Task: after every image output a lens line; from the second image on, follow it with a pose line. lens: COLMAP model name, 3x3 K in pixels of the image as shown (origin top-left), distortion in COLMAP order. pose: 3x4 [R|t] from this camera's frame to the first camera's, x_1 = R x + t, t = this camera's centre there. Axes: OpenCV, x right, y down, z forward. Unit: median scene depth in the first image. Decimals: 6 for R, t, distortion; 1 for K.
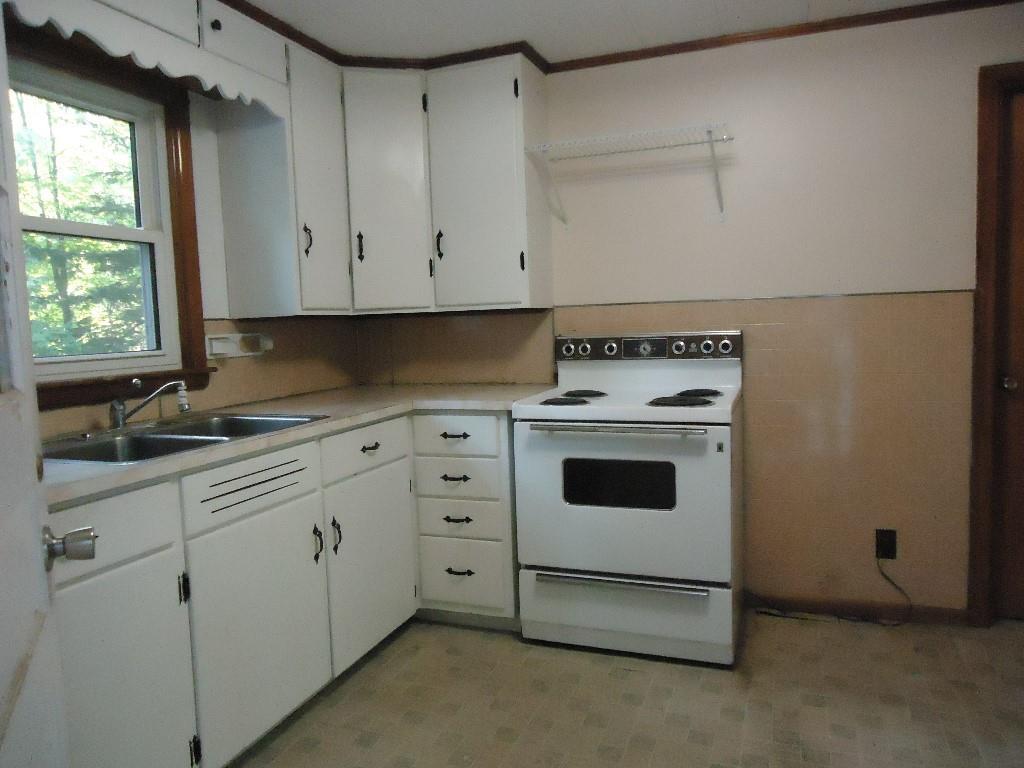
lens RADIAL K [[745.1, 0, 512.0], [0, 745.1, 384.0], [0, 0, 1]] dist [0.005600, 0.005247]
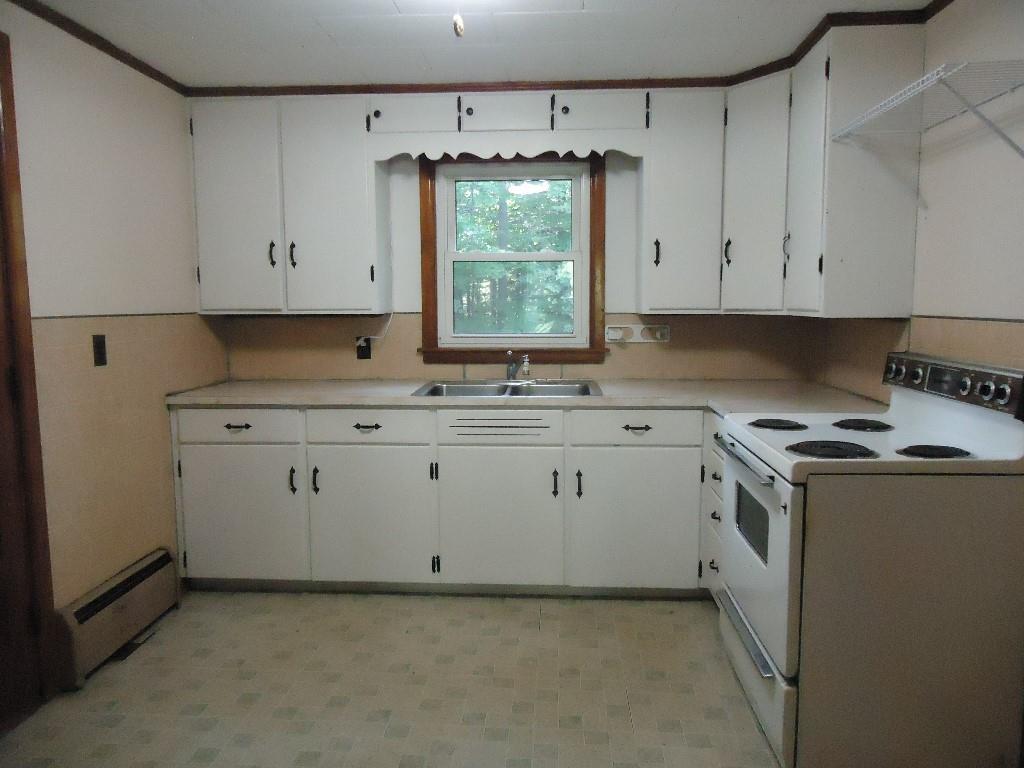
lens RADIAL K [[745.1, 0, 512.0], [0, 745.1, 384.0], [0, 0, 1]] dist [0.005600, 0.005247]
pose [[0.297861, 0.143310, -0.943791, 0.836202], [-0.087913, 0.988584, 0.122366, -0.108935], [0.950553, 0.046524, 0.307059, 0.414108]]
